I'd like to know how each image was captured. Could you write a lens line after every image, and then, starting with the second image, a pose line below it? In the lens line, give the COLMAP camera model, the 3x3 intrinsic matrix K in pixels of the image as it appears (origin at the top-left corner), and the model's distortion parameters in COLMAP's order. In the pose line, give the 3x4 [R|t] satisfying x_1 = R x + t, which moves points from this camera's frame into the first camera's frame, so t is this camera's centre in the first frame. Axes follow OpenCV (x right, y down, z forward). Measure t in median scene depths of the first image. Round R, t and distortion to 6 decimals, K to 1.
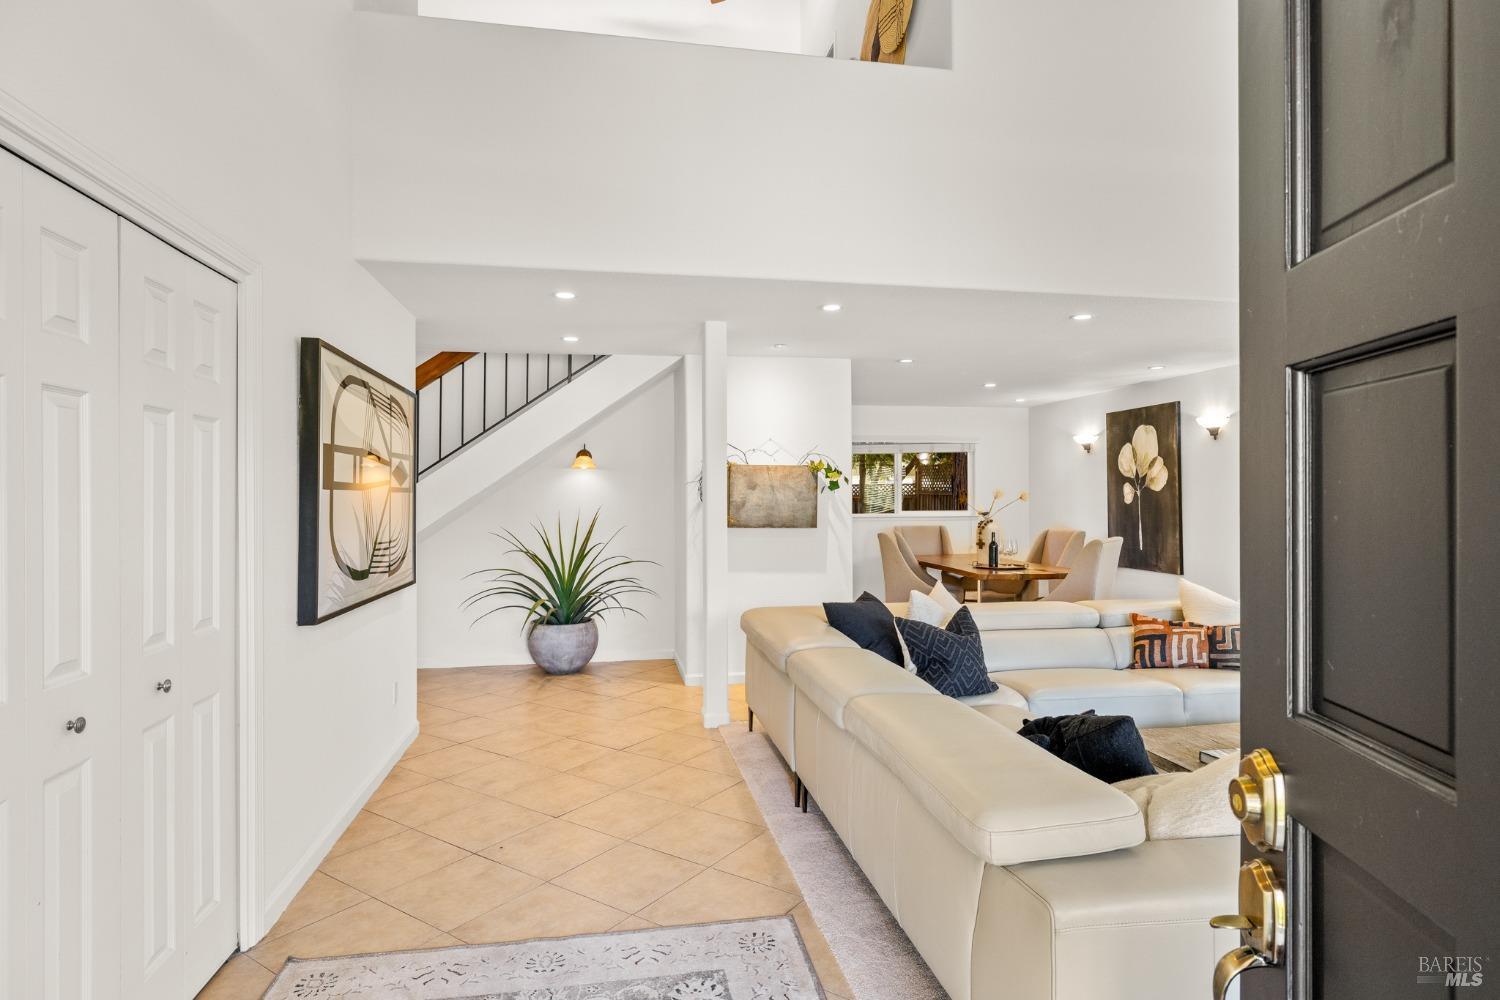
lens RADIAL K [[804.2, 0, 750.0], [0, 804.2, 500.0], [0, 0, 1]] dist [-0.000440, -0.000058]
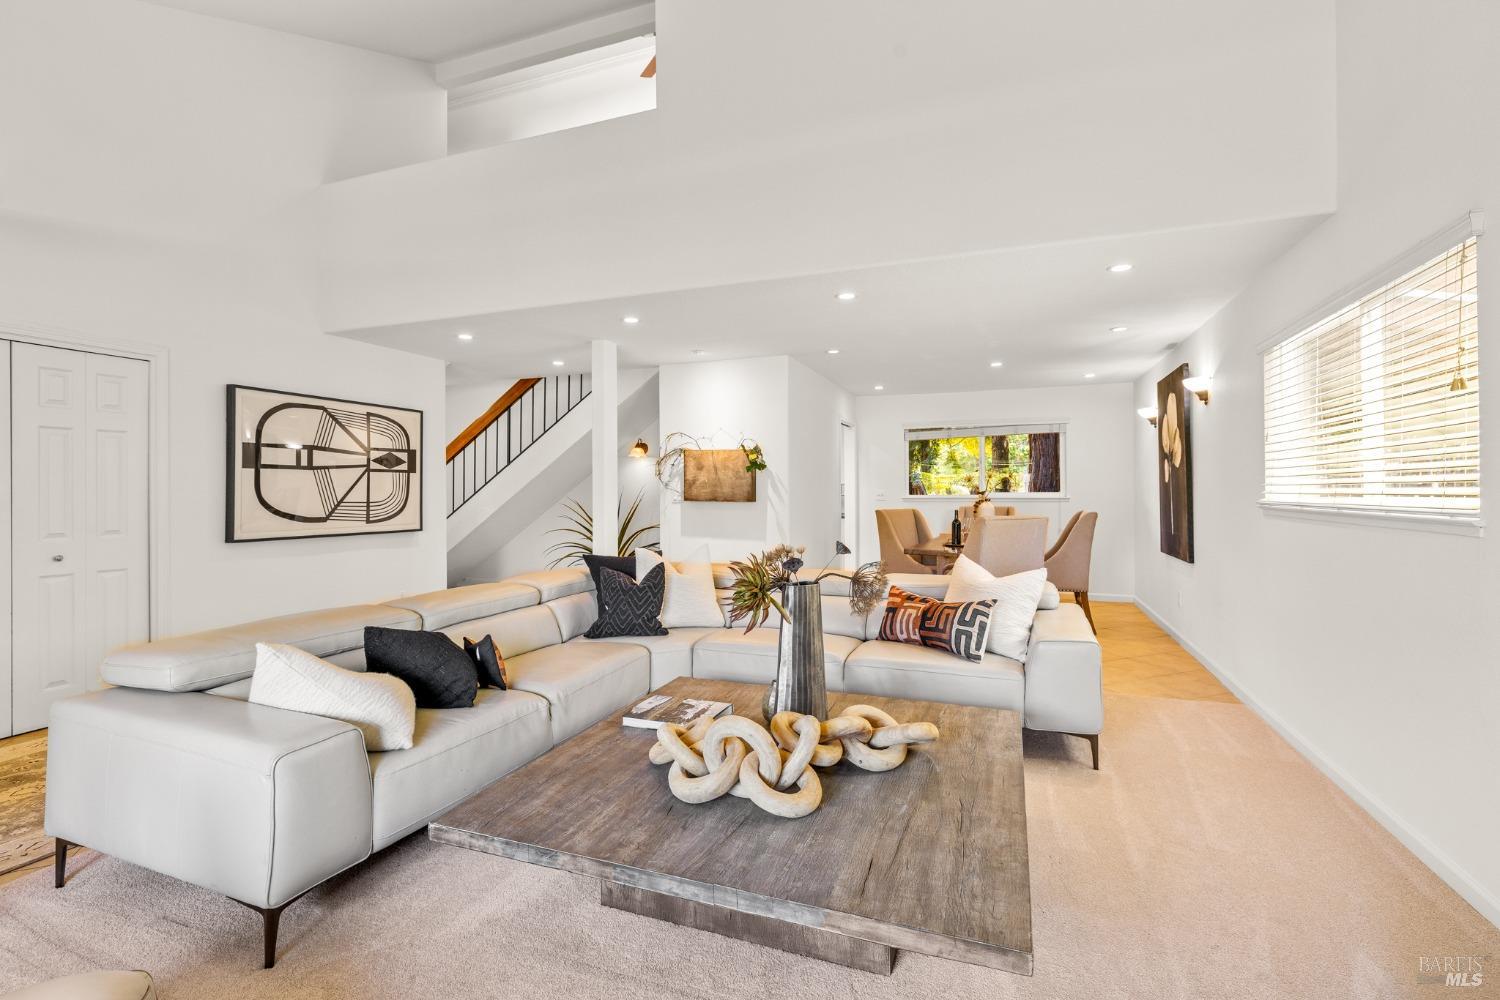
lens RADIAL K [[678.1, 0, 750.0], [0, 678.1, 500.0], [0, 0, 1]] dist [0.012094, 0.000035]
pose [[0.851296, 0.006966, -0.524639, 0.613718], [-0.000313, 0.999918, 0.012769, 0.019273], [0.524685, -0.010706, 0.851229, 0.154933]]
